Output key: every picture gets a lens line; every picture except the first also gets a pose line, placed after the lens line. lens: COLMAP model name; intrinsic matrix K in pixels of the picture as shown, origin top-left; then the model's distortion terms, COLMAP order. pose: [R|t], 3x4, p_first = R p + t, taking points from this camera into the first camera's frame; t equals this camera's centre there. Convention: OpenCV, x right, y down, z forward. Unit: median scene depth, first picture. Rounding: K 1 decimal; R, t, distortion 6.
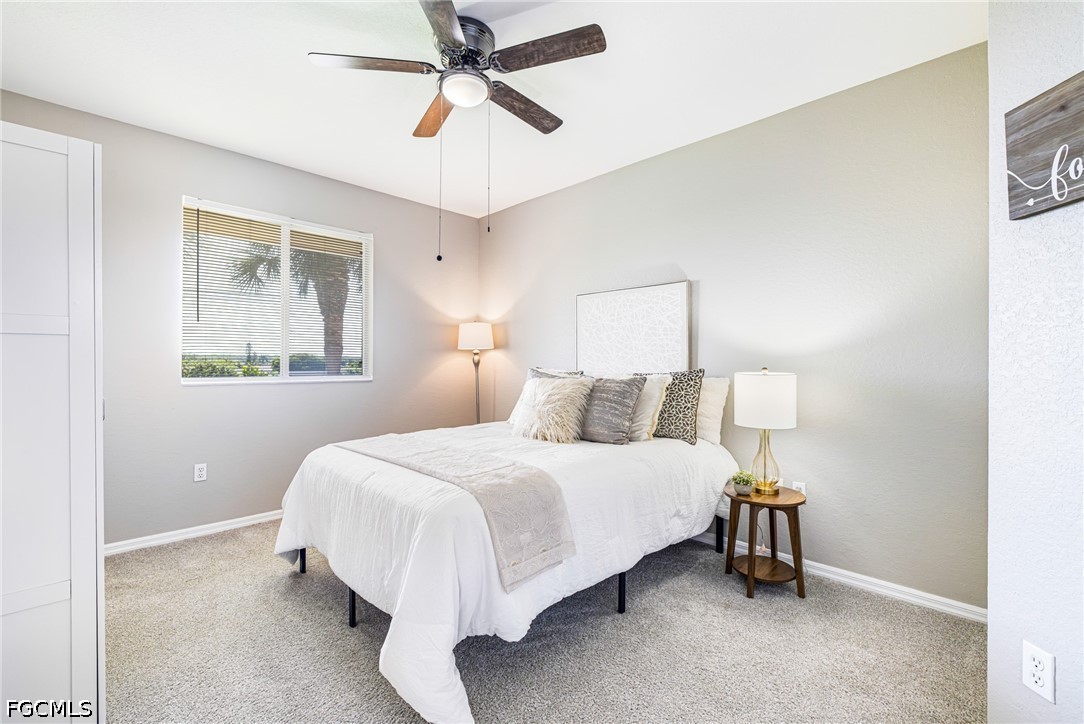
lens RADIAL K [[461.9, 0, 519.9], [0, 461.9, 363.8], [0, 0, 1]] dist [-0.000372, -0.000102]
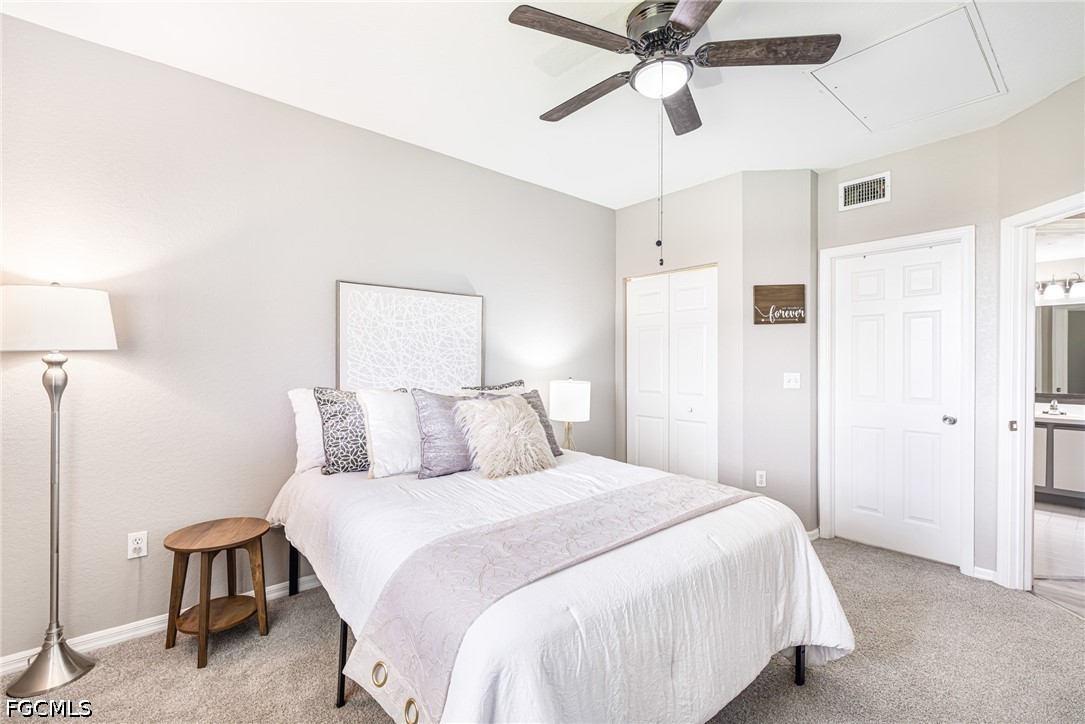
lens RADIAL K [[476.3, 0, 542.5], [0, 476.3, 362.0], [0, 0, 1]] dist [-0.000836, -0.000136]
pose [[0.044556, -0.000598, 0.999007, -0.664035], [0.002903, 0.999996, 0.000469, -0.029189], [-0.999003, 0.002879, 0.044557, 0.759186]]
